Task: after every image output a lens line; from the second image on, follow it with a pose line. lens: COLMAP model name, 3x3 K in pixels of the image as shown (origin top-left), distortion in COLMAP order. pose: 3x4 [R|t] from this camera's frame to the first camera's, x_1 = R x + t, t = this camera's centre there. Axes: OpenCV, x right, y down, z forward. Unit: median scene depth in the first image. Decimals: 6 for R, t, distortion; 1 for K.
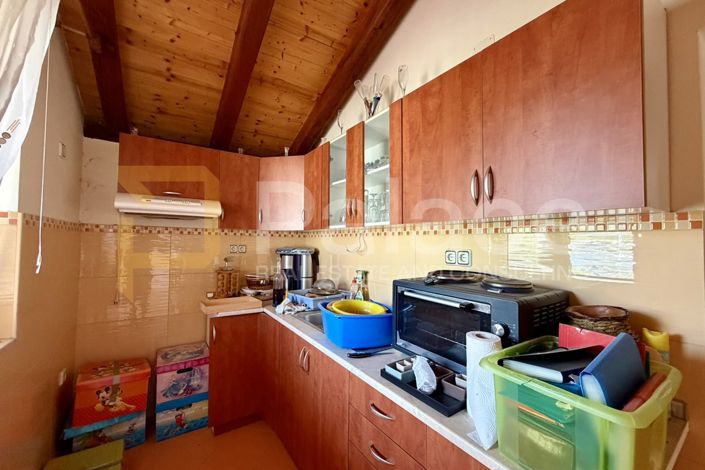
lens RADIAL K [[286.1, 0, 354.1], [0, 286.1, 231.4], [0, 0, 1]] dist [0.000154, -0.000050]
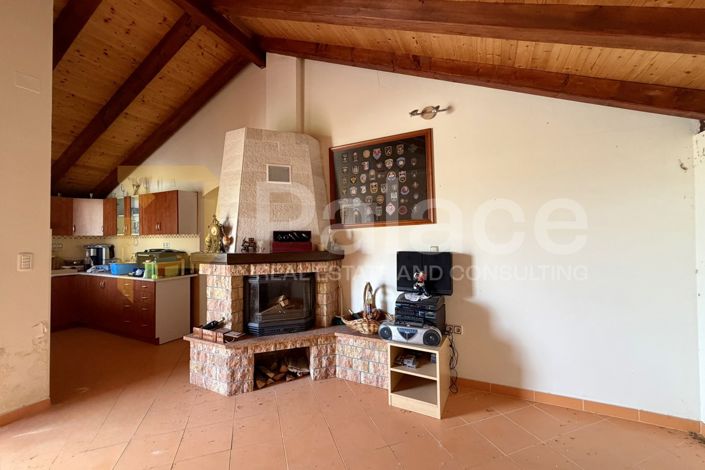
lens RADIAL K [[286.1, 0, 354.1], [0, 286.1, 231.4], [0, 0, 1]] dist [0.000154, -0.000050]
pose [[0.864708, -0.007033, 0.502226, 0.348056], [-0.000046, 0.999901, 0.014081, -0.062516], [-0.502275, -0.012199, 0.864622, -1.665021]]
